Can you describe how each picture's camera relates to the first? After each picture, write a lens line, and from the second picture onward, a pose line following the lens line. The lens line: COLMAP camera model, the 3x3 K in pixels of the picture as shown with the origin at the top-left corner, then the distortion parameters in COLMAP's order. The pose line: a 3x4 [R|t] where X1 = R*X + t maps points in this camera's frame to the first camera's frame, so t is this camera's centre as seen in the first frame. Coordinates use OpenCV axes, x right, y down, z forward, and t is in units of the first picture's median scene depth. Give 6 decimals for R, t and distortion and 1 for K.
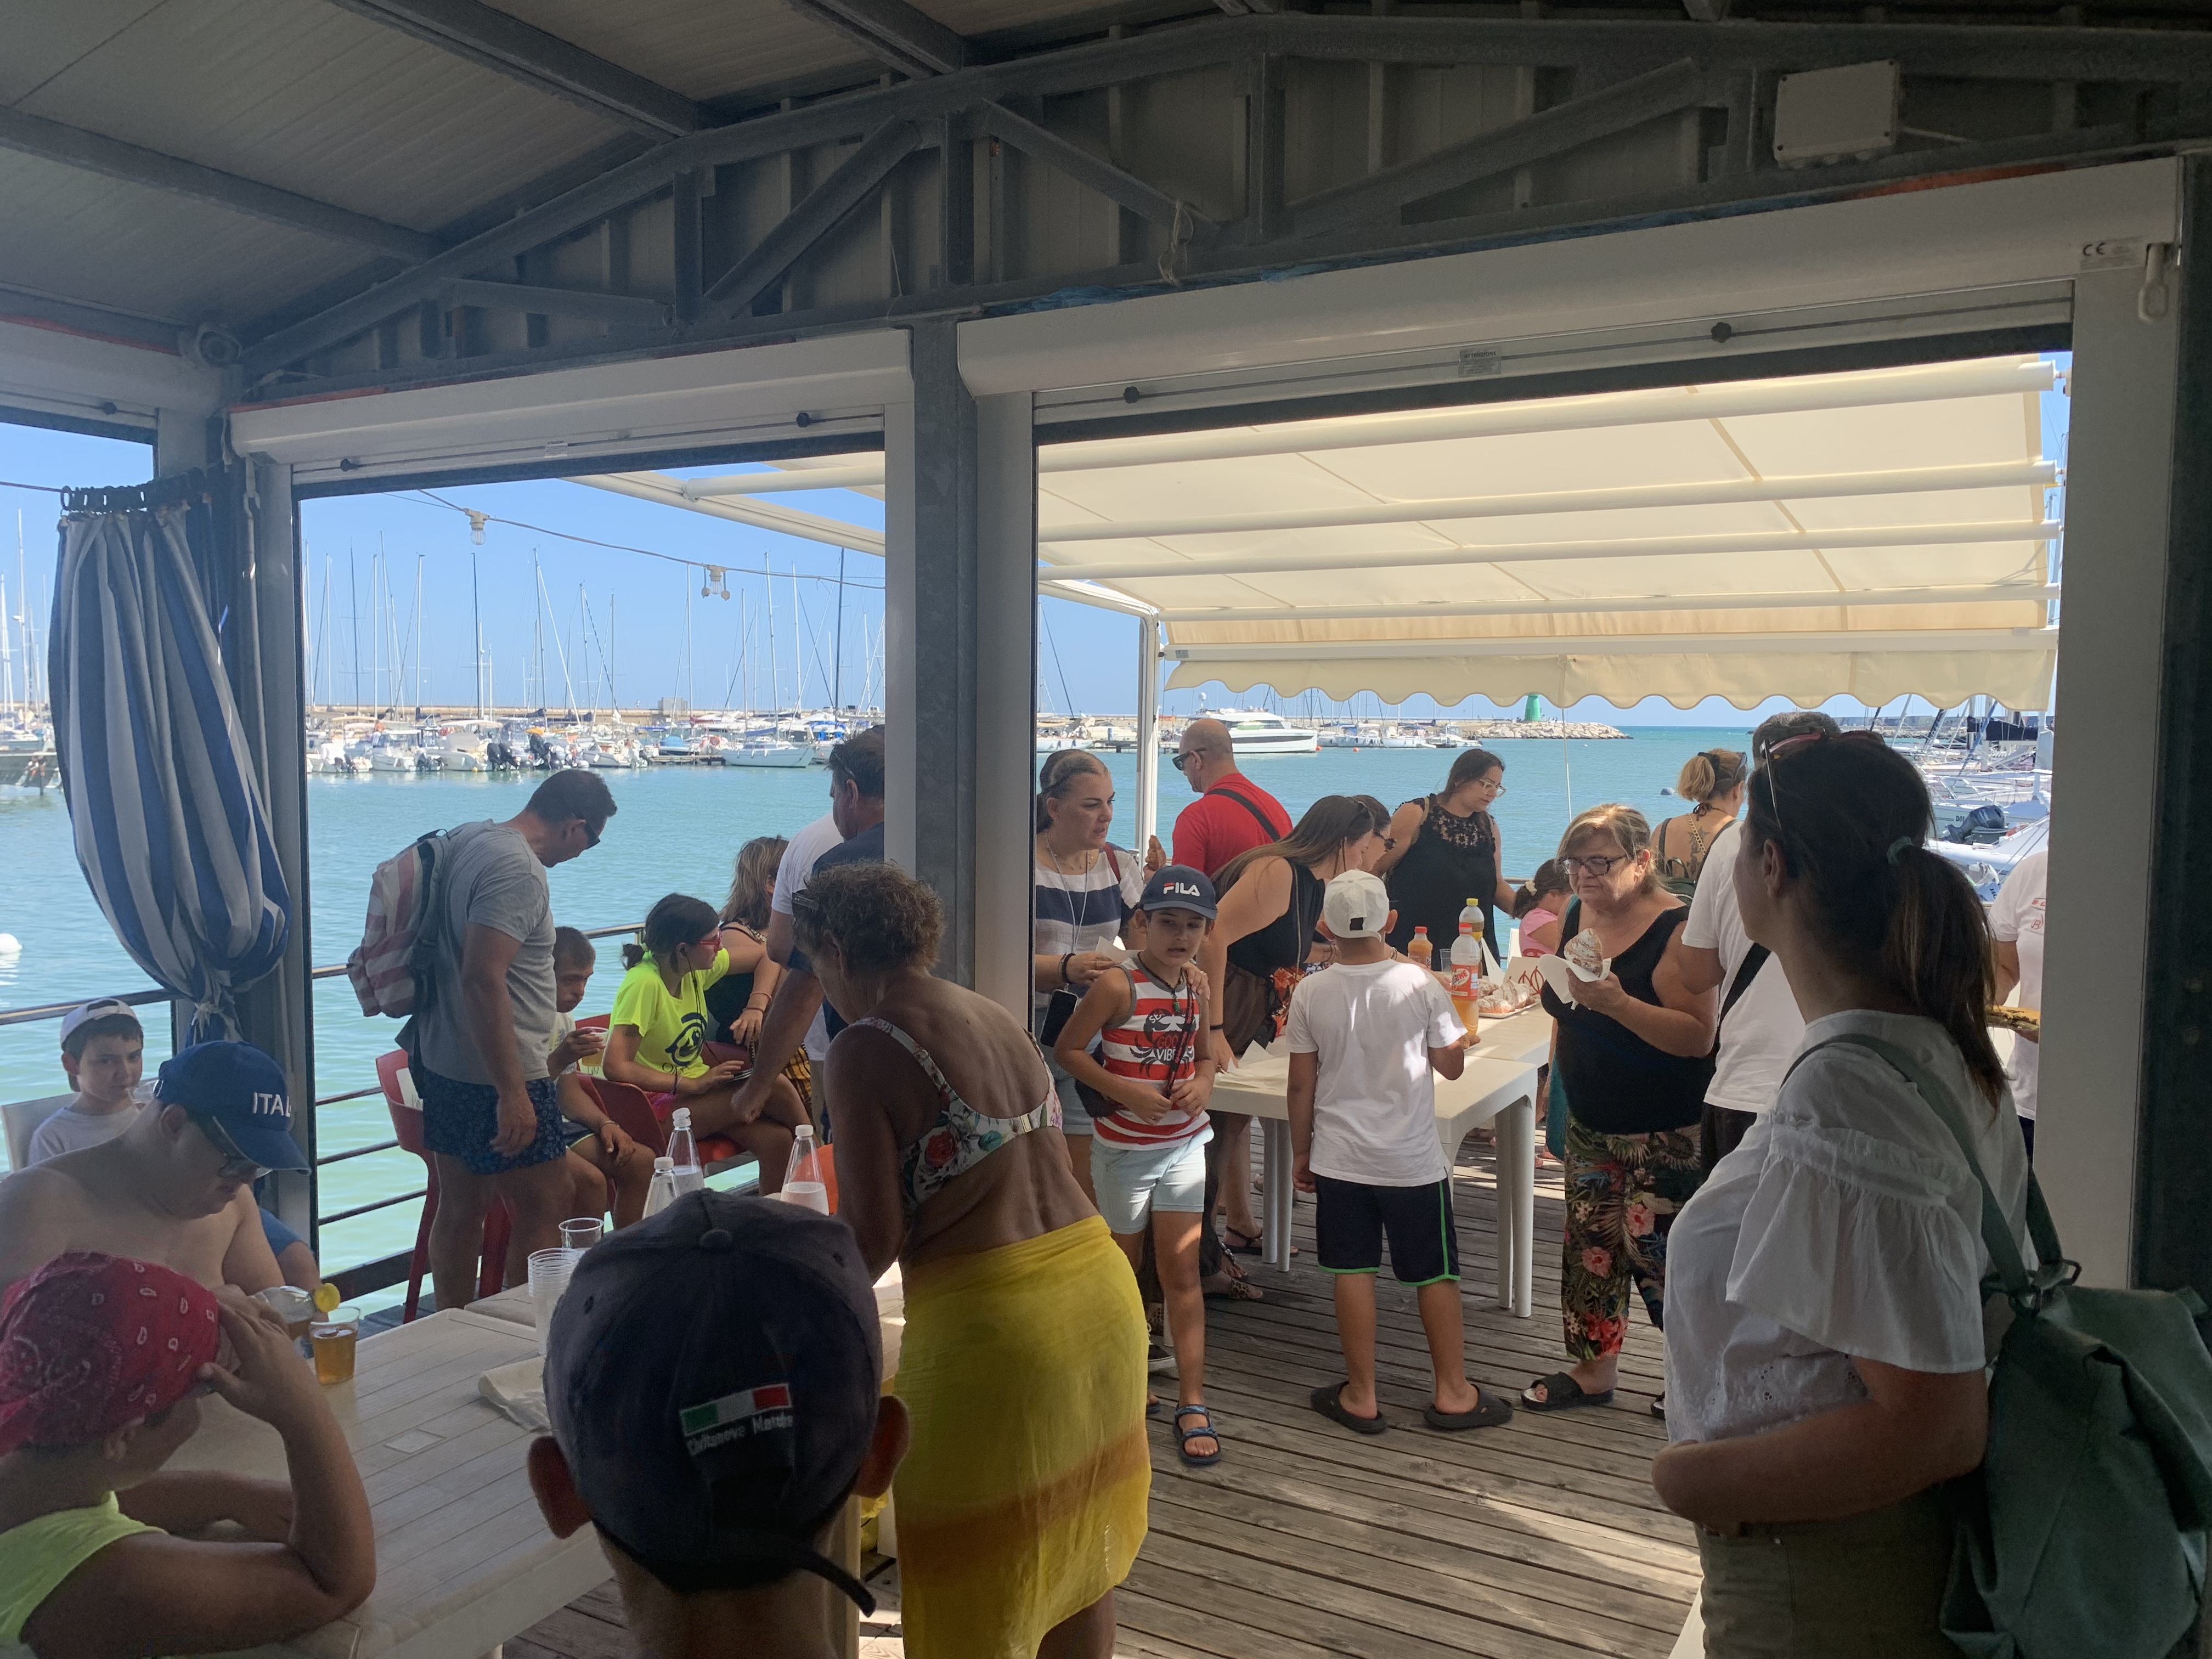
lens RADIAL K [[1718.5, 0, 1108.6], [0, 1718.5, 834.8], [0, 0, 1]] dist [0.040359, -0.028573]
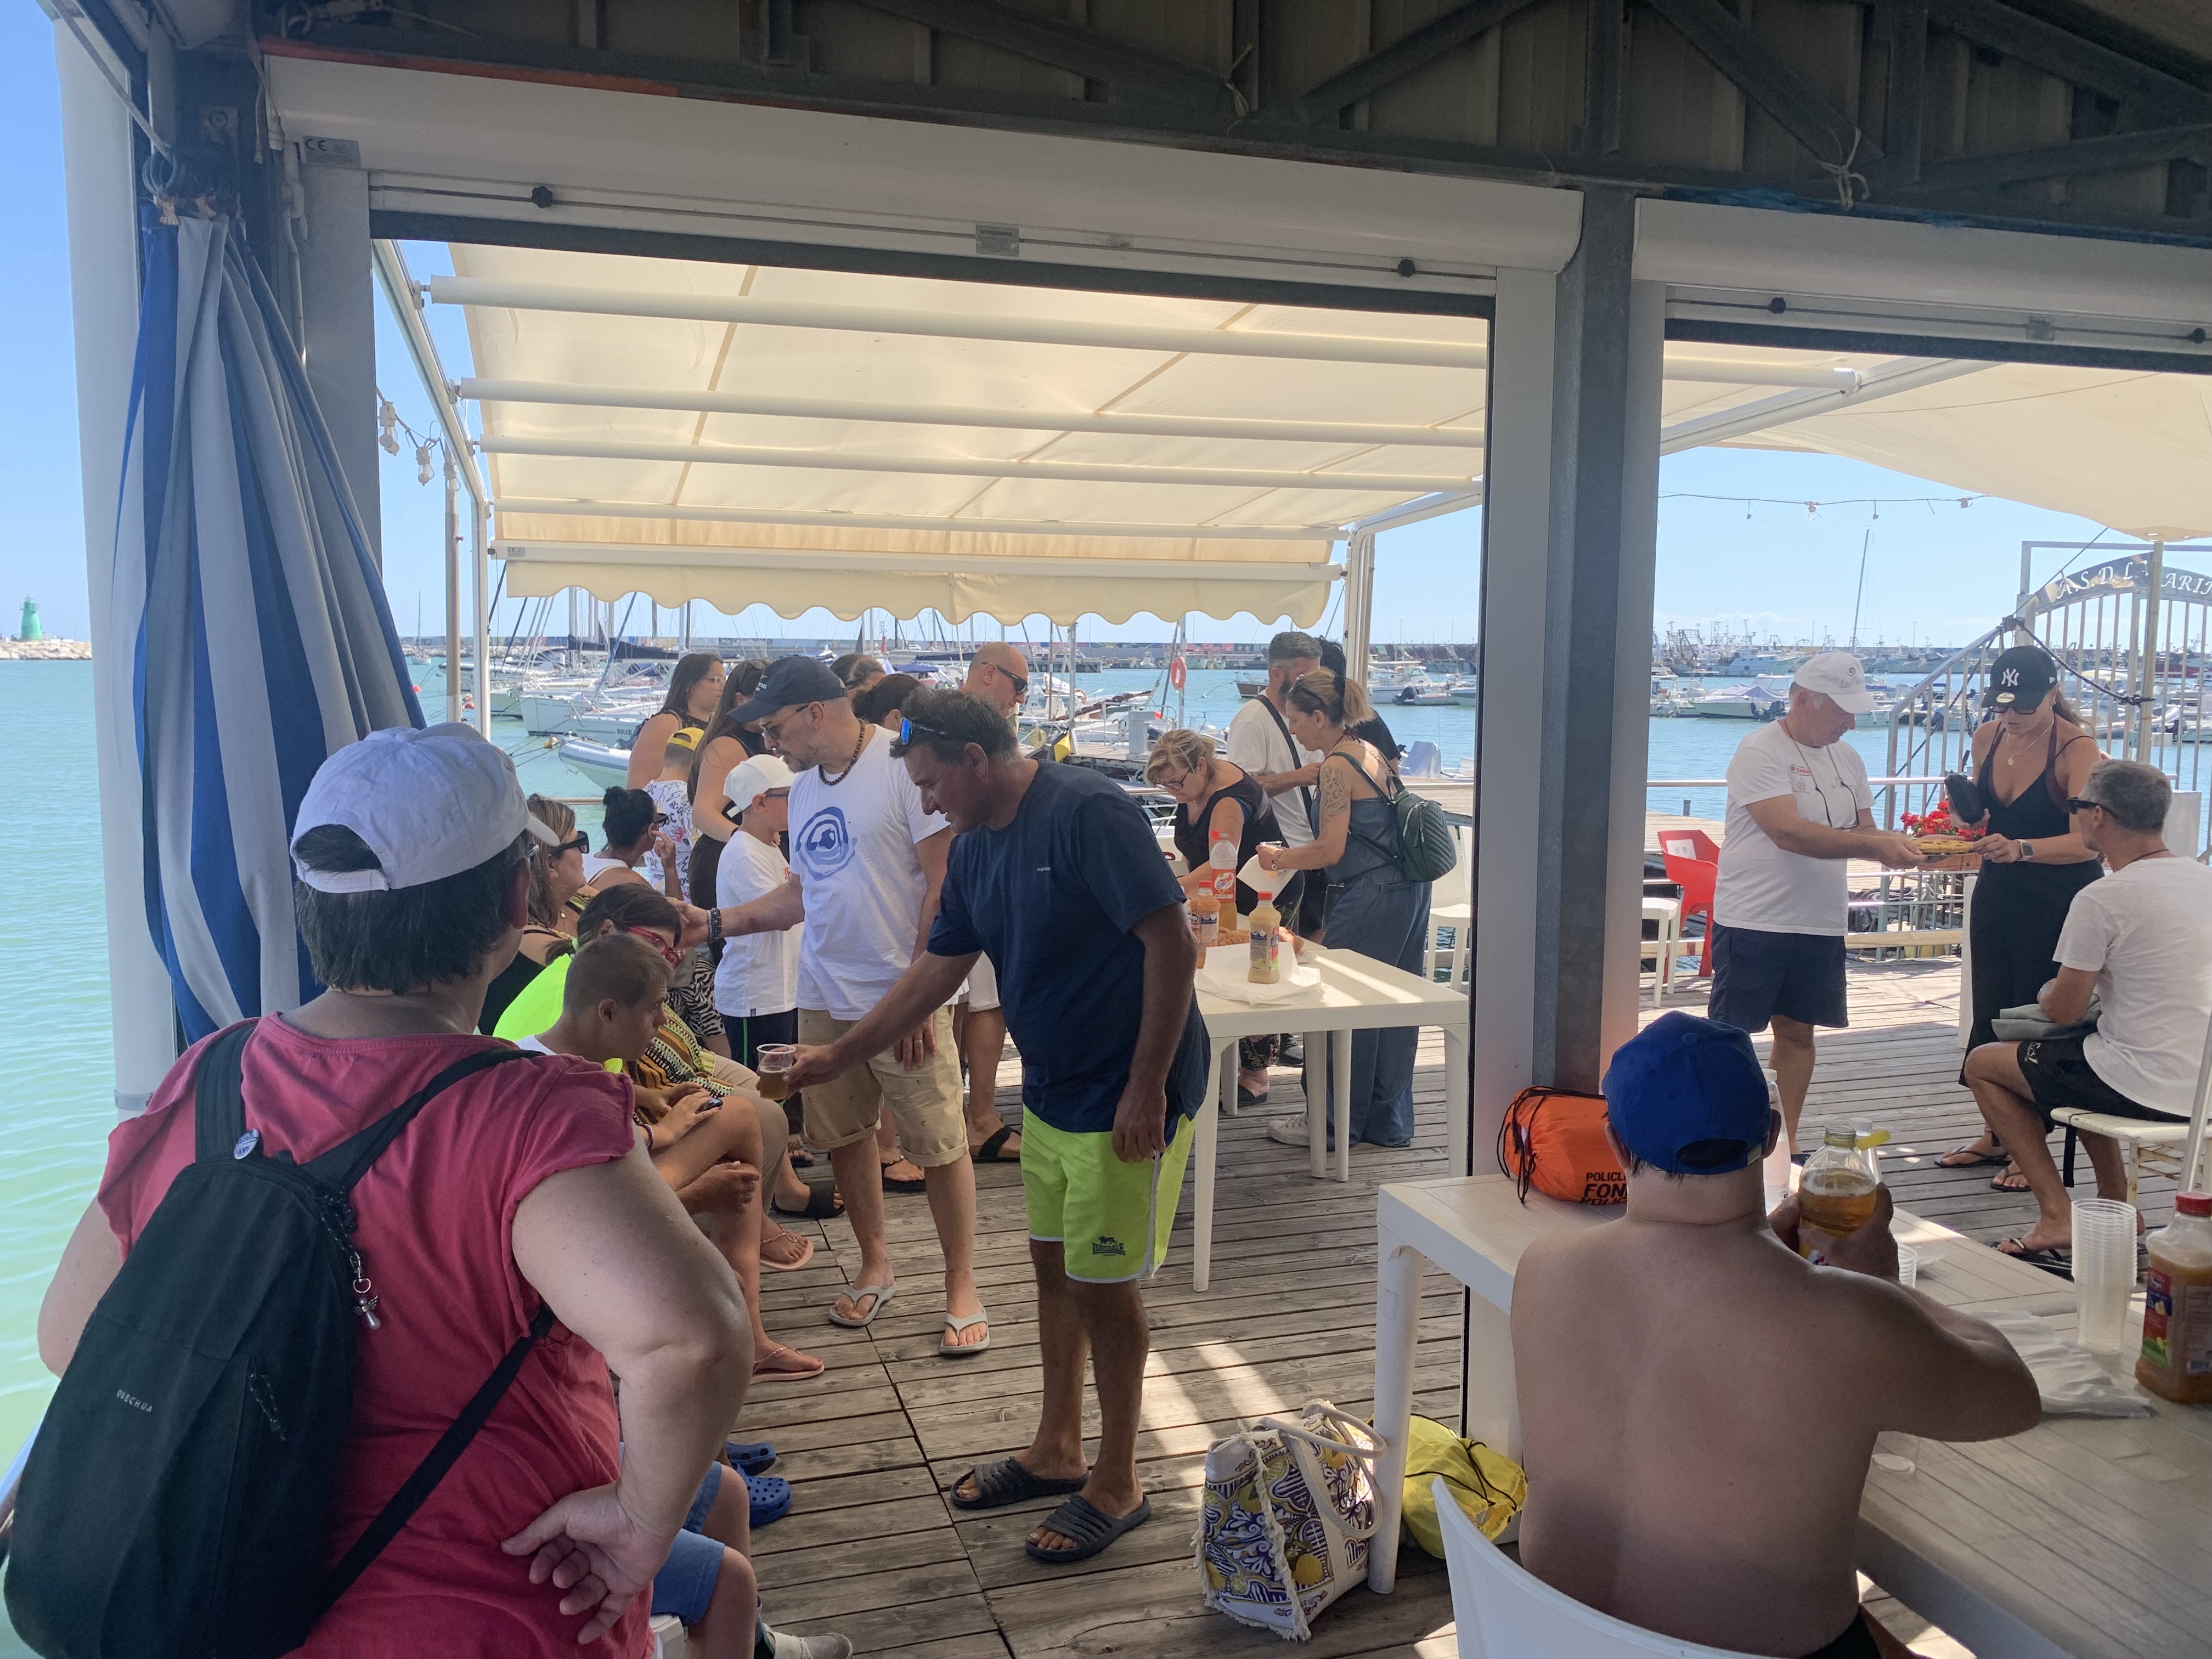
lens RADIAL K [[1718.5, 0, 1105.3], [0, 1718.5, 825.8], [0, 0, 1]] dist [0.040359, -0.028573]
pose [[0.690128, -0.069681, 0.720325, -0.523663], [0.041370, 0.997525, 0.056861, -0.011818], [-0.722504, -0.009441, 0.691303, 0.294768]]
